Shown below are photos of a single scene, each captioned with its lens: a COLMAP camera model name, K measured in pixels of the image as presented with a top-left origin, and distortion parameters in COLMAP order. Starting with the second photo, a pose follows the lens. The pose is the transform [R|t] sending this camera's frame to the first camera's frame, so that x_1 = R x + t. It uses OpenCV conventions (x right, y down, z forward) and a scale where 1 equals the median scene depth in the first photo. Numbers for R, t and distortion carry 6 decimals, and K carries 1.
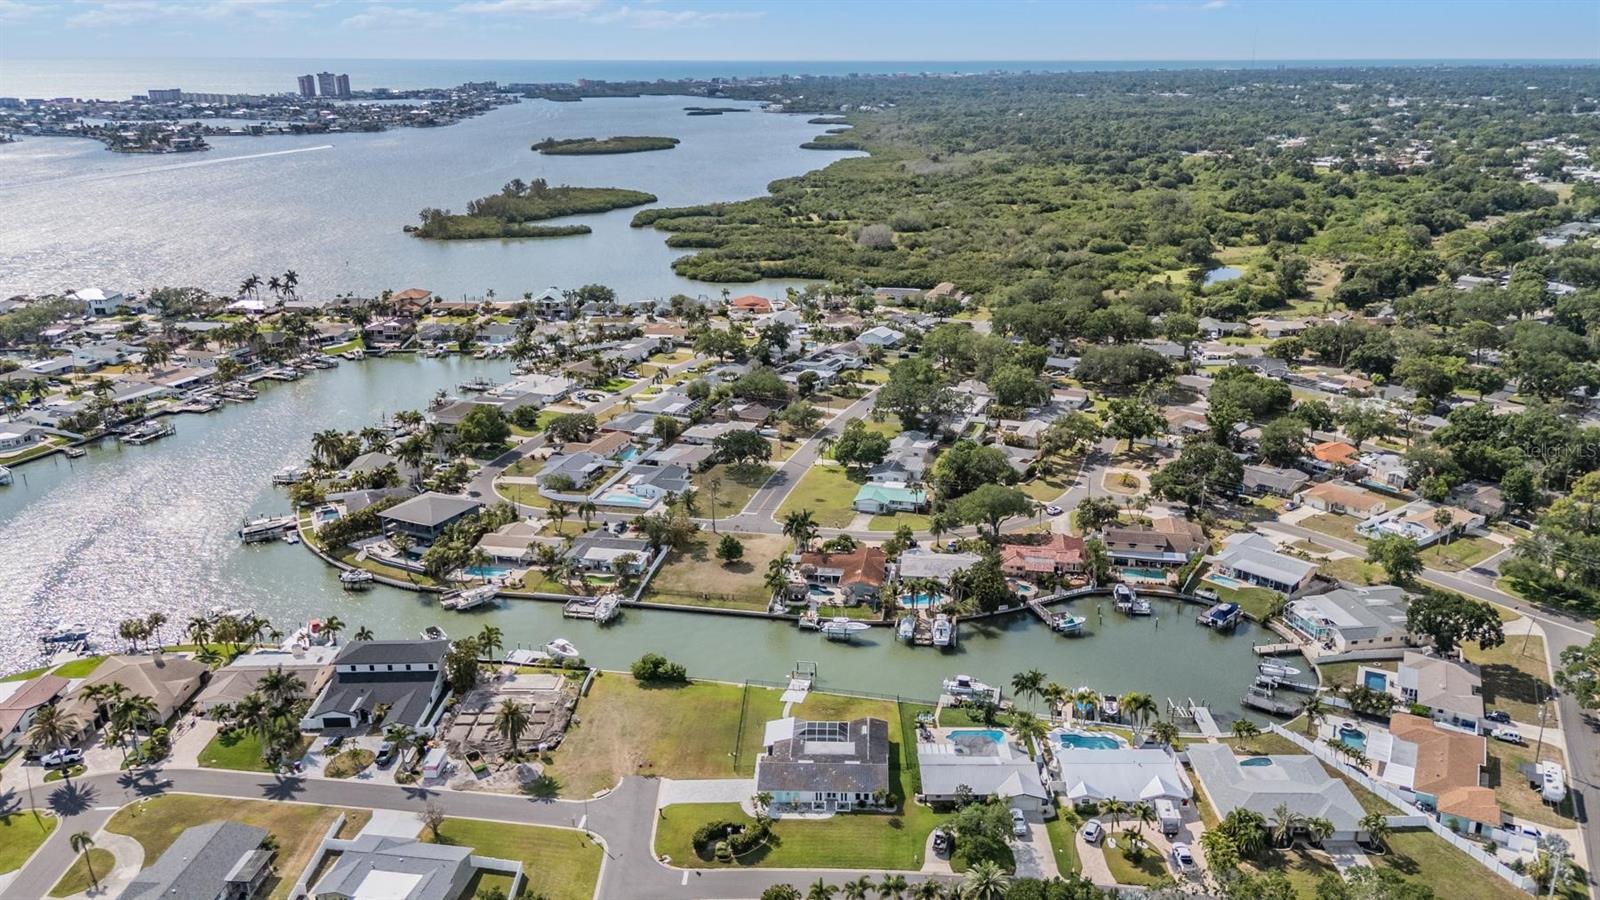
lens RADIAL K [[1151.6, 0, 792.7], [0, 1151.6, 447.9], [0, 0, 1]] dist [0.092503, -0.102149]
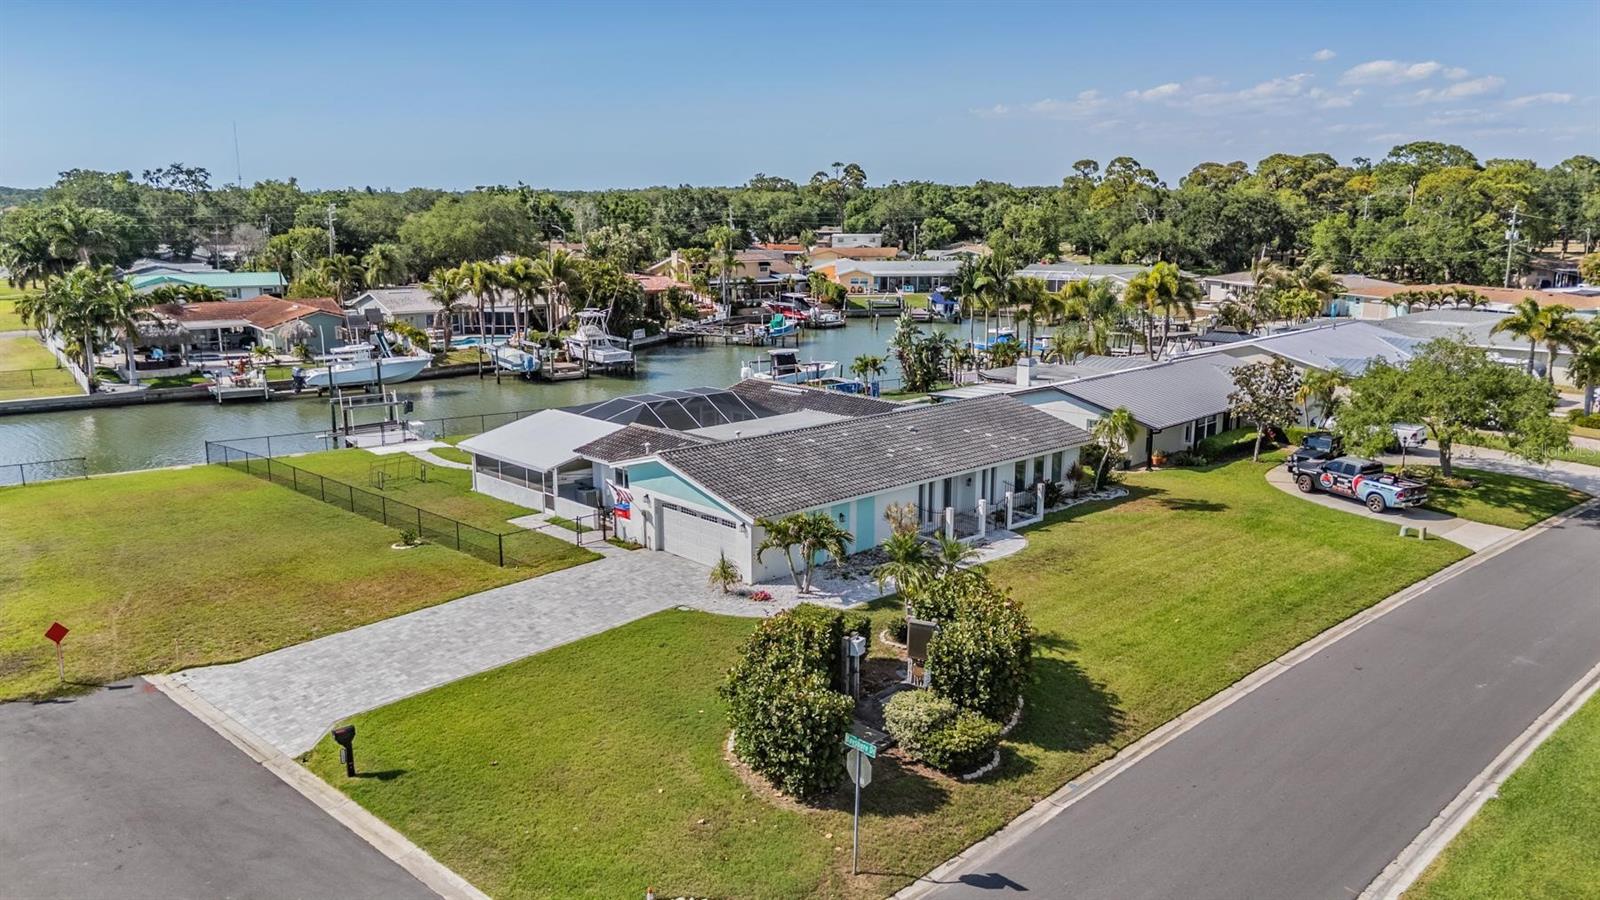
lens RADIAL K [[1192.1, 0, 781.0], [0, 1192.1, 452.1], [0, 0, 1]] dist [0.086253, -0.116263]
pose [[0.699398, -0.134471, 0.701969, -0.169012], [0.218564, 0.975332, -0.030926, 0.276219], [-0.680495, 0.175055, 0.711536, 0.795263]]
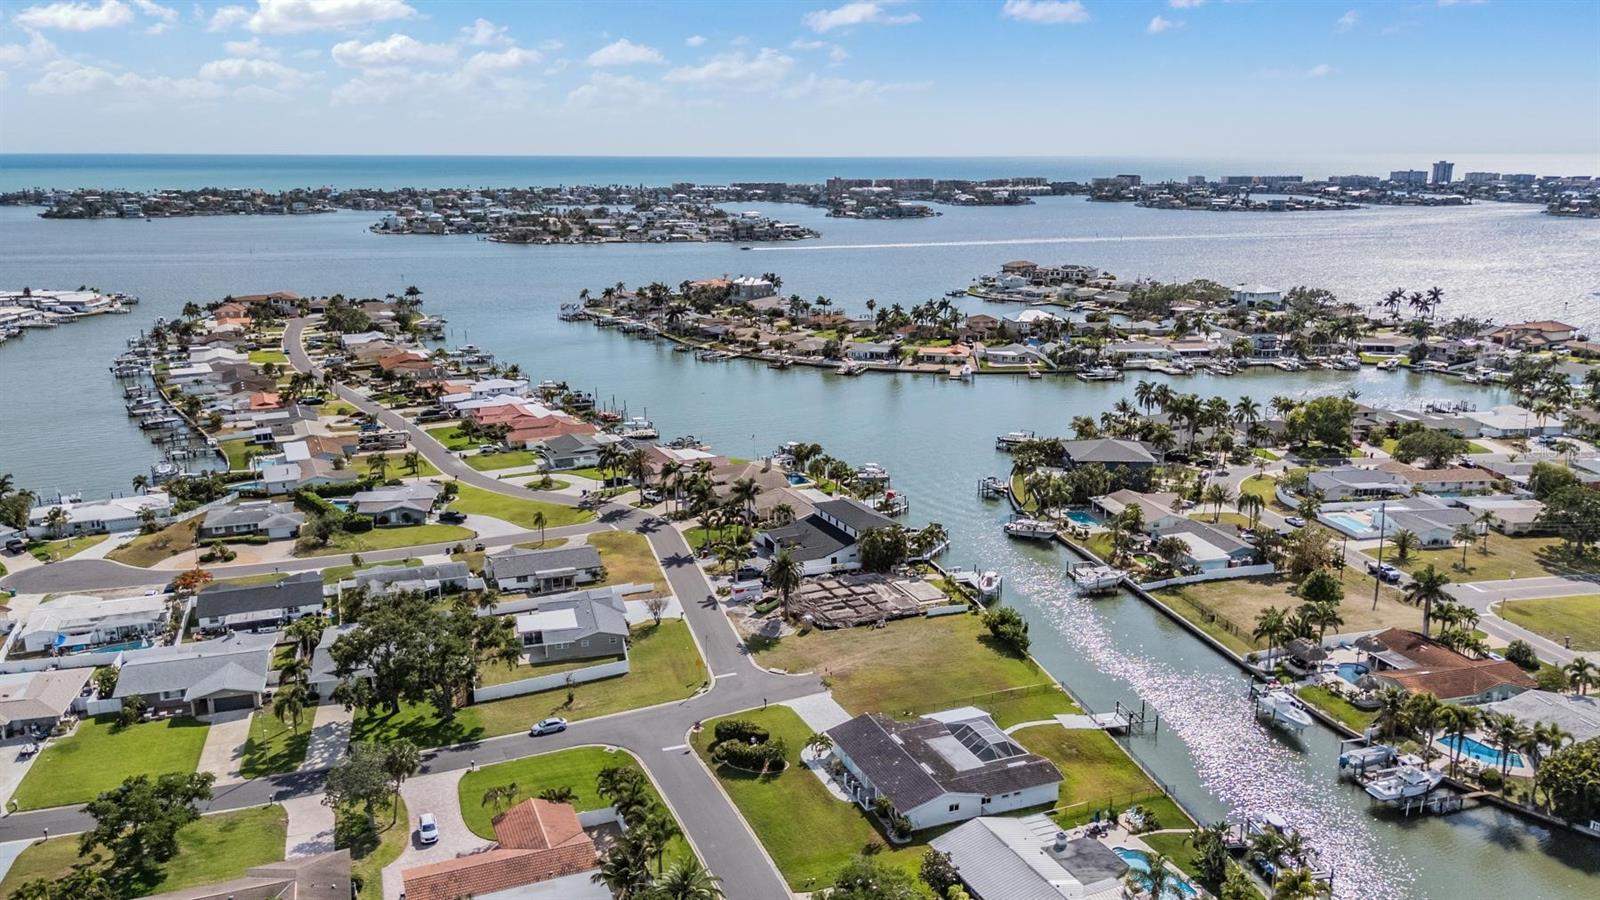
lens RADIAL K [[1180.1, 0, 816.7], [0, 1180.1, 453.0], [0, 0, 1]] dist [0.098427, -0.109990]
pose [[0.432202, 0.226713, -0.872813, 0.587610], [-0.290653, 0.951251, 0.103161, 0.035190], [0.853652, 0.209100, 0.477028, 0.544862]]
